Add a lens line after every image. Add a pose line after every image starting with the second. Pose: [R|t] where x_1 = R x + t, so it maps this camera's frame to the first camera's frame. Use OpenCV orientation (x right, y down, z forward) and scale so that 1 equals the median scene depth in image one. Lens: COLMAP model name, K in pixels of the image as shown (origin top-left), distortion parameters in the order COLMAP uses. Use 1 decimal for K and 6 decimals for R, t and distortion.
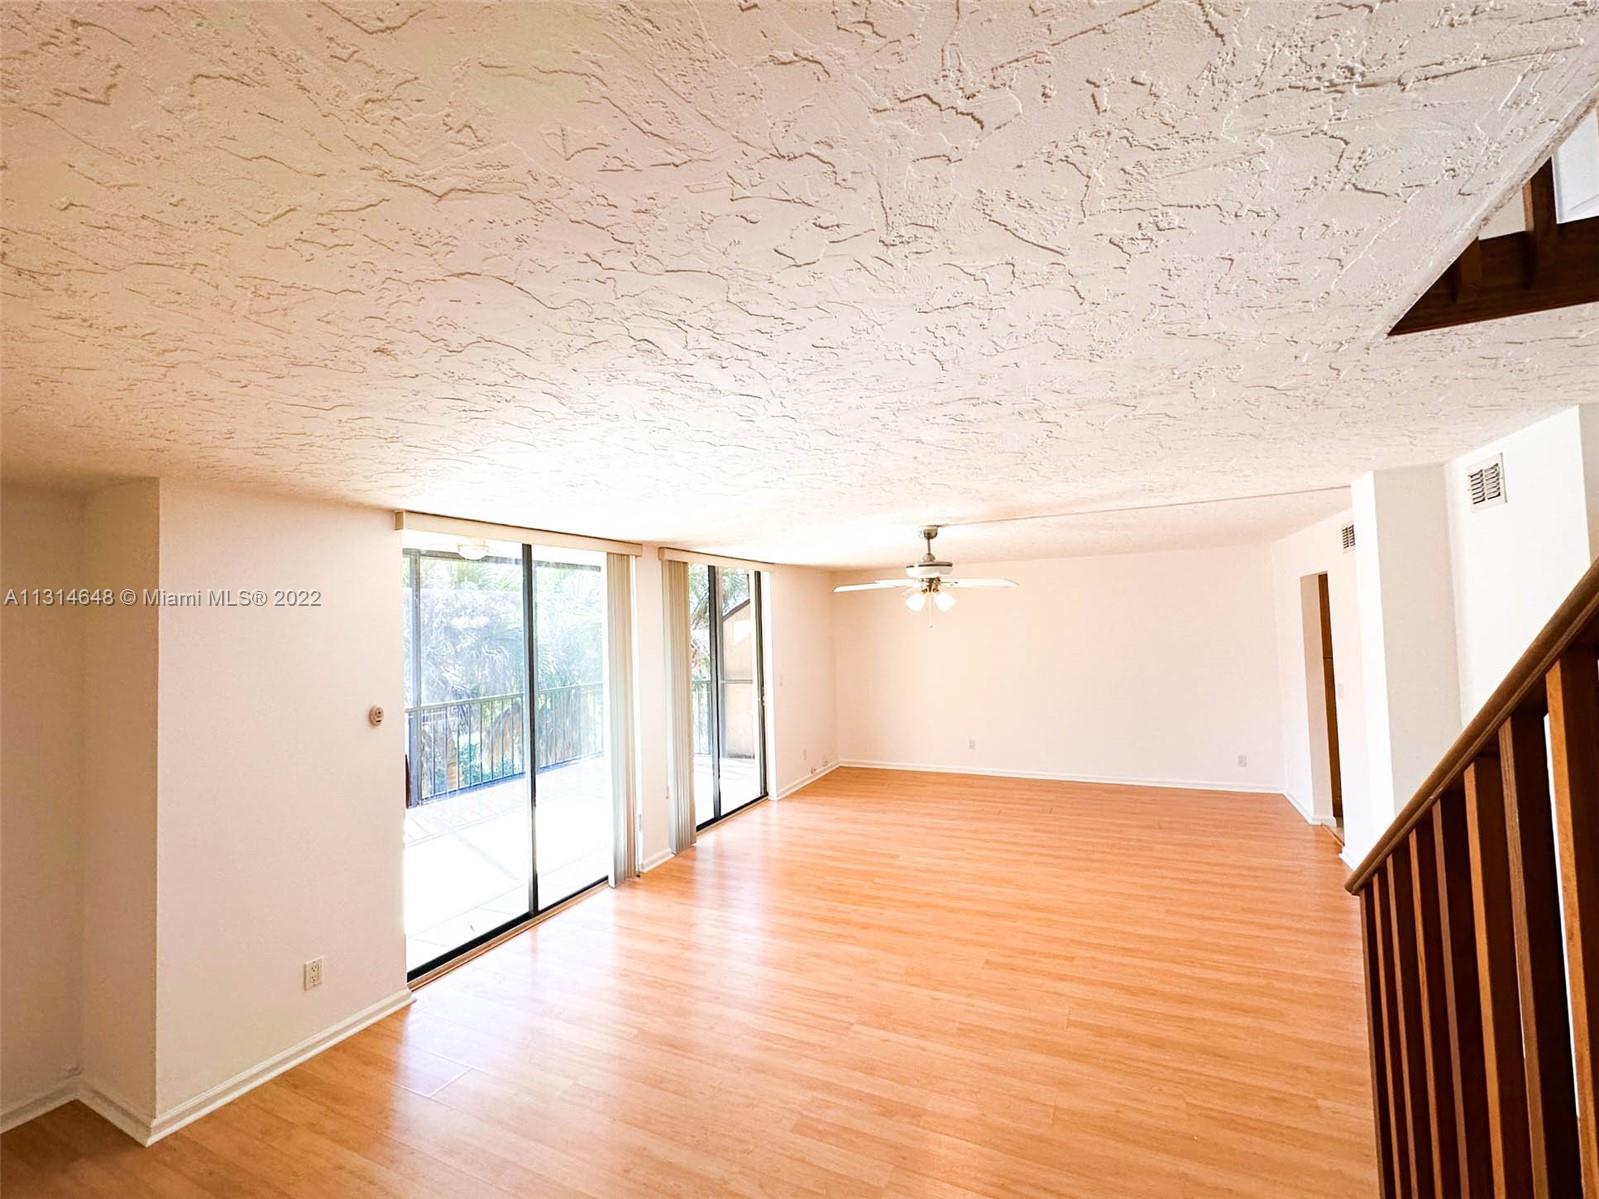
lens RADIAL K [[674.6, 0, 799.5], [0, 674.6, 599.5], [0, 0, 1]] dist [-0.011072, 0.000154]
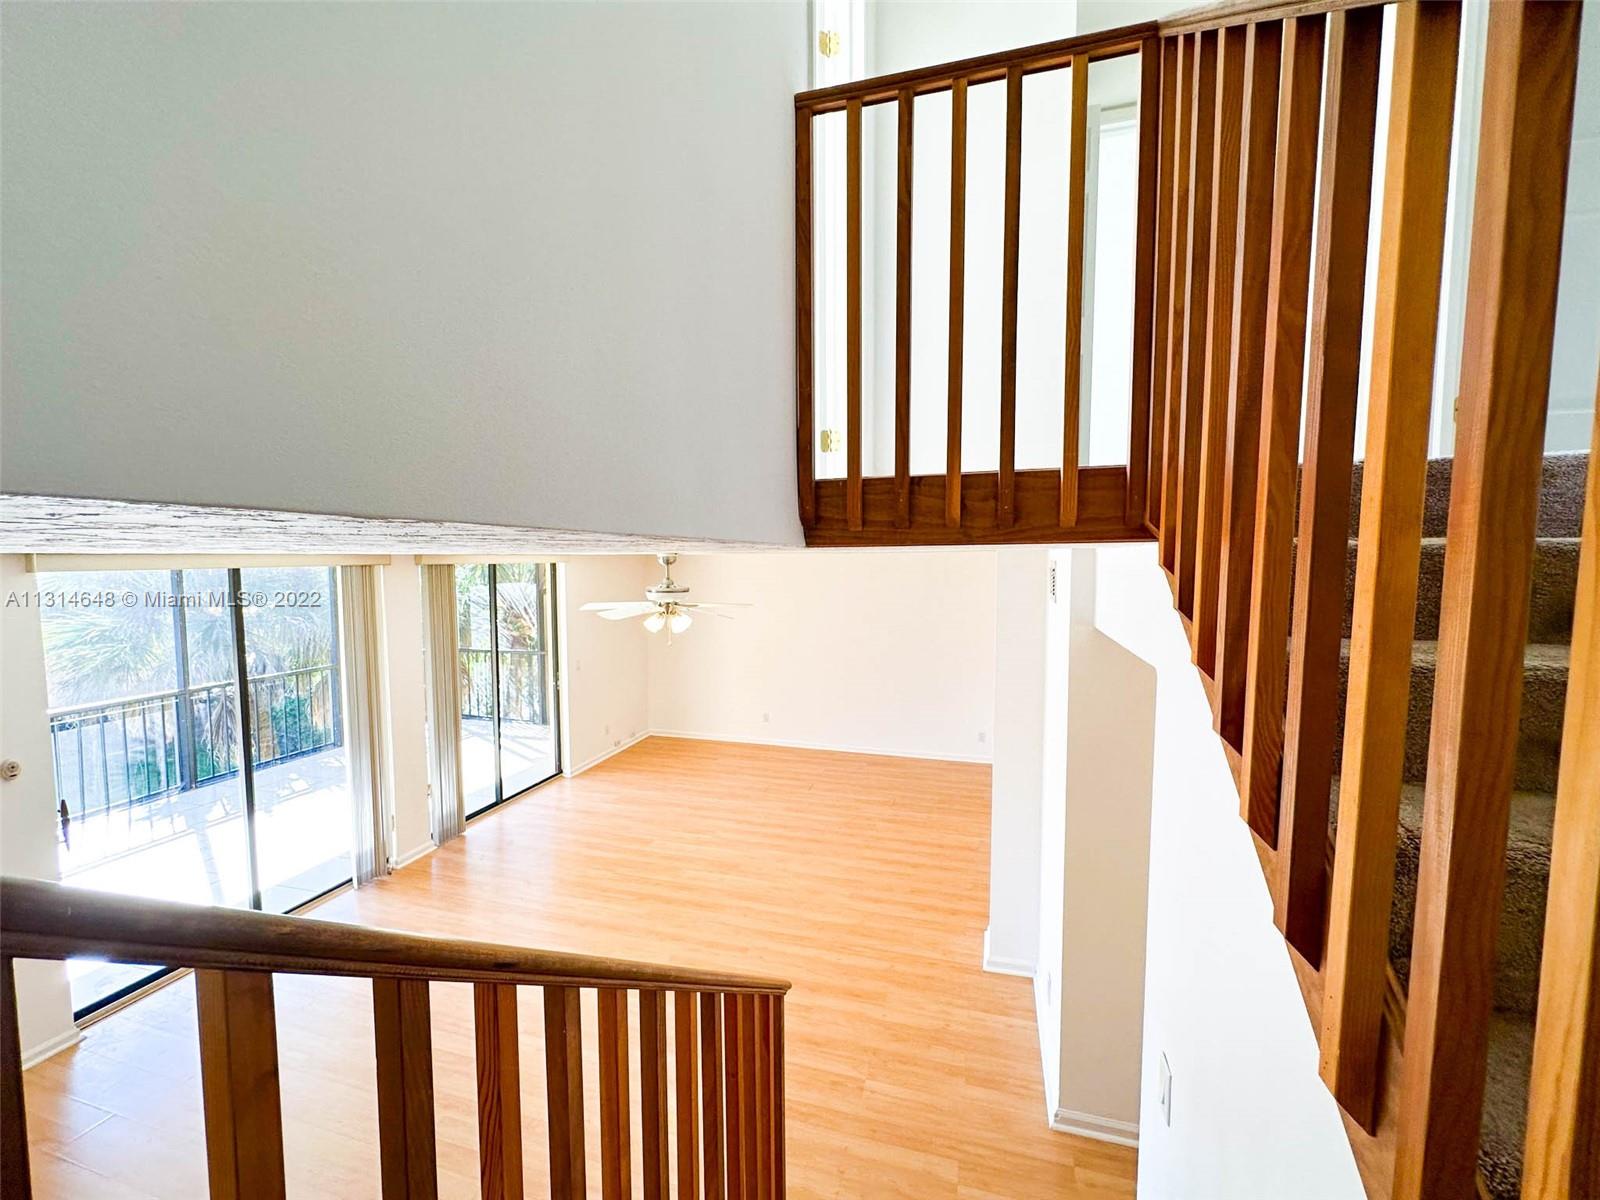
lens RADIAL K [[643.3, 0, 800.0], [0, 643.3, 600.0], [0, 0, 1]] dist [-0.001004, -0.000252]
pose [[0.985907, 0.021680, 0.165883, 0.206932], [-0.037772, 0.994810, 0.094480, -0.125198], [-0.162974, -0.099414, 0.981609, -0.038471]]
